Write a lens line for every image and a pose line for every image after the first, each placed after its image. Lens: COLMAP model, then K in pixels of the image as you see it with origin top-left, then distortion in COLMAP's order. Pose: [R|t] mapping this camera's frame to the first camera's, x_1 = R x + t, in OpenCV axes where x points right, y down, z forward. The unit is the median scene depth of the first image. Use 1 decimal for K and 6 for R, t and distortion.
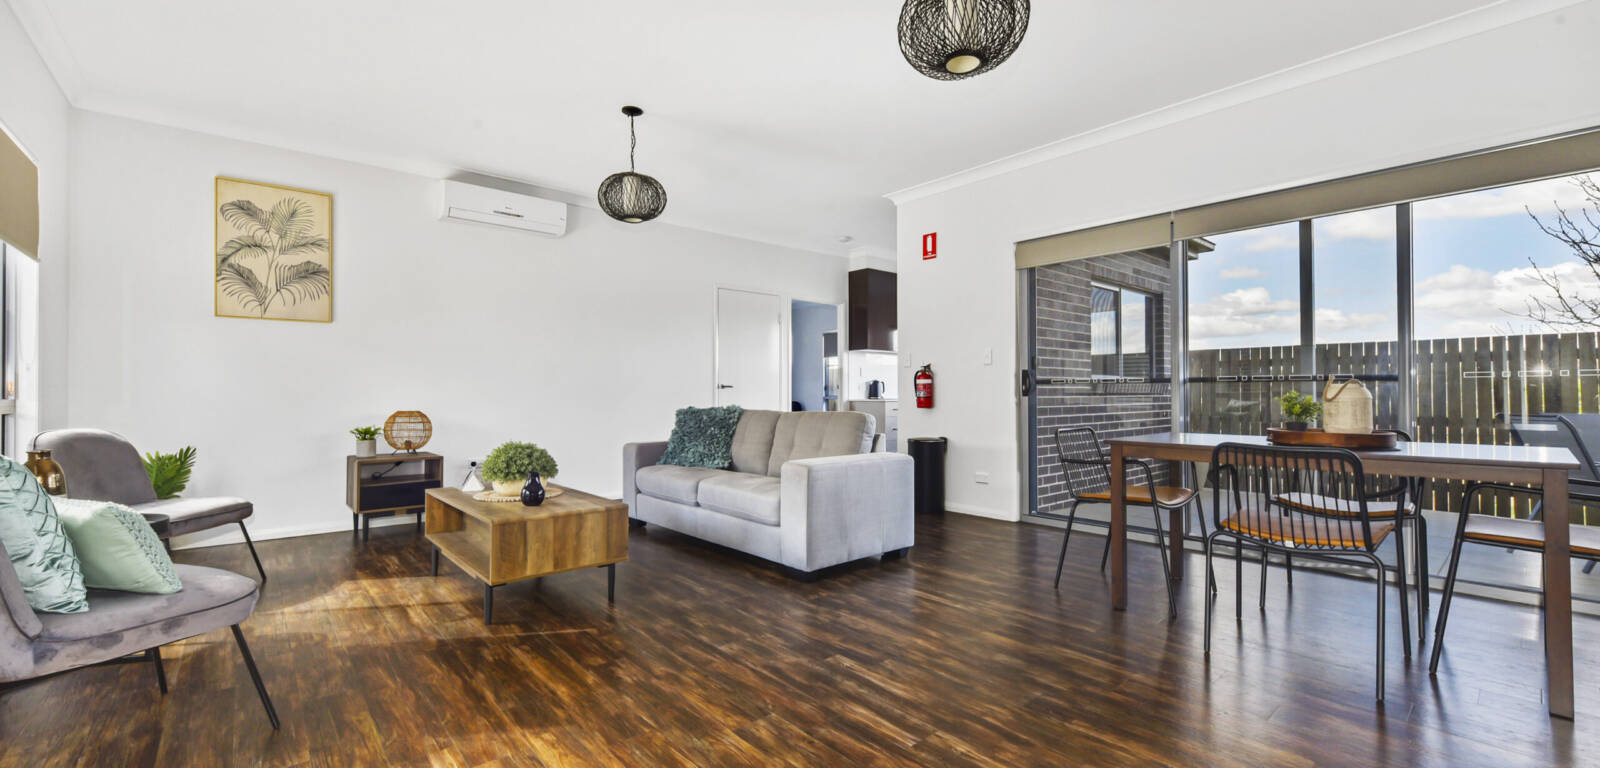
lens RADIAL K [[635.2, 0, 801.6], [0, 635.2, 388.6], [0, 0, 1]] dist [0.004713, -0.000392]
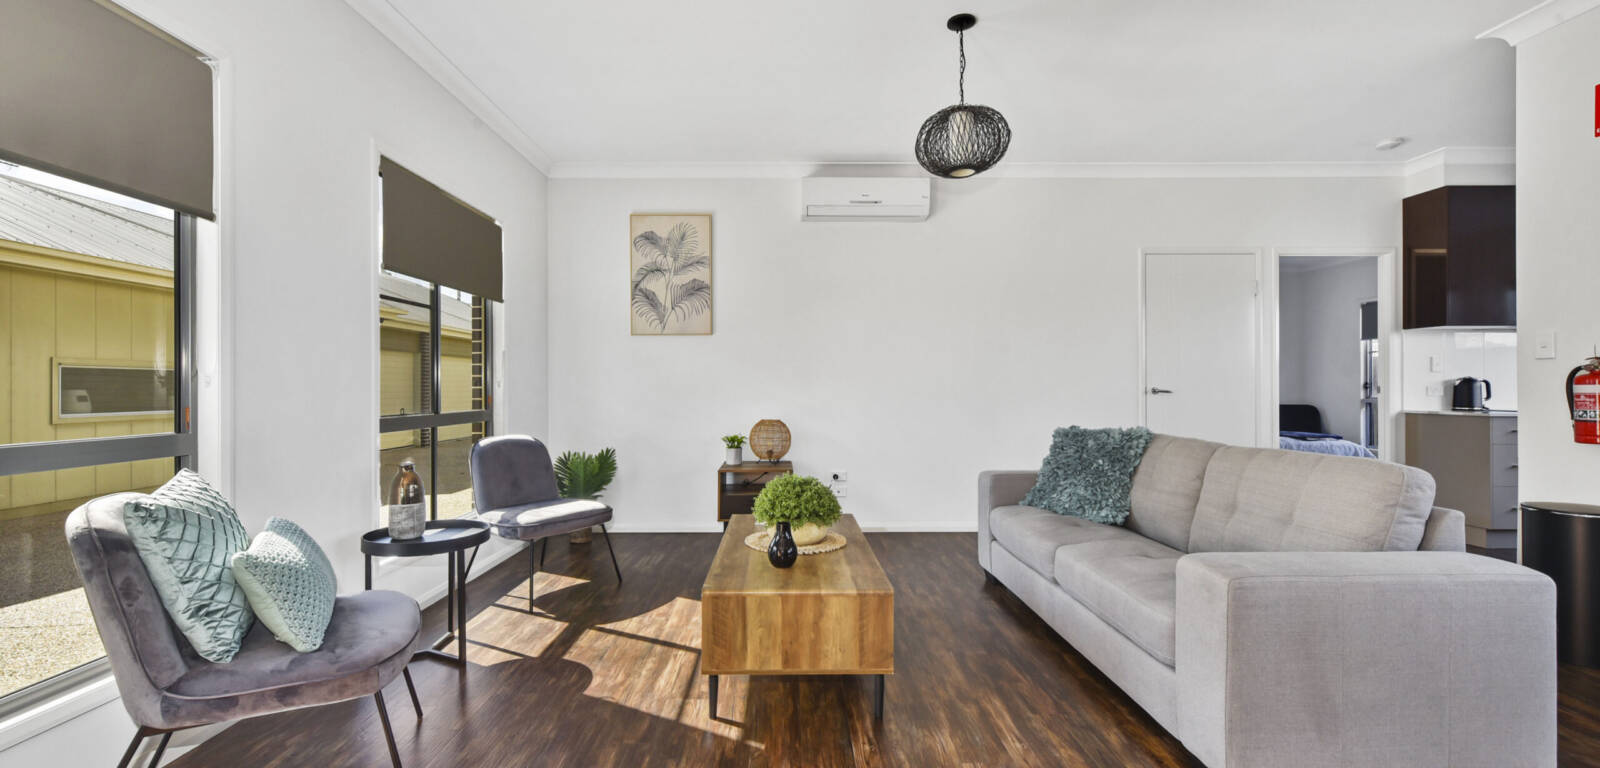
lens RADIAL K [[635.2, 0, 799.2], [0, 635.2, 386.8], [0, 0, 1]] dist [0.004713, -0.000392]
pose [[0.759775, 0.000835, -0.650185, 0.058864], [0.006186, 0.999945, 0.008514, -0.025689], [0.650156, -0.010490, 0.759728, 0.295900]]
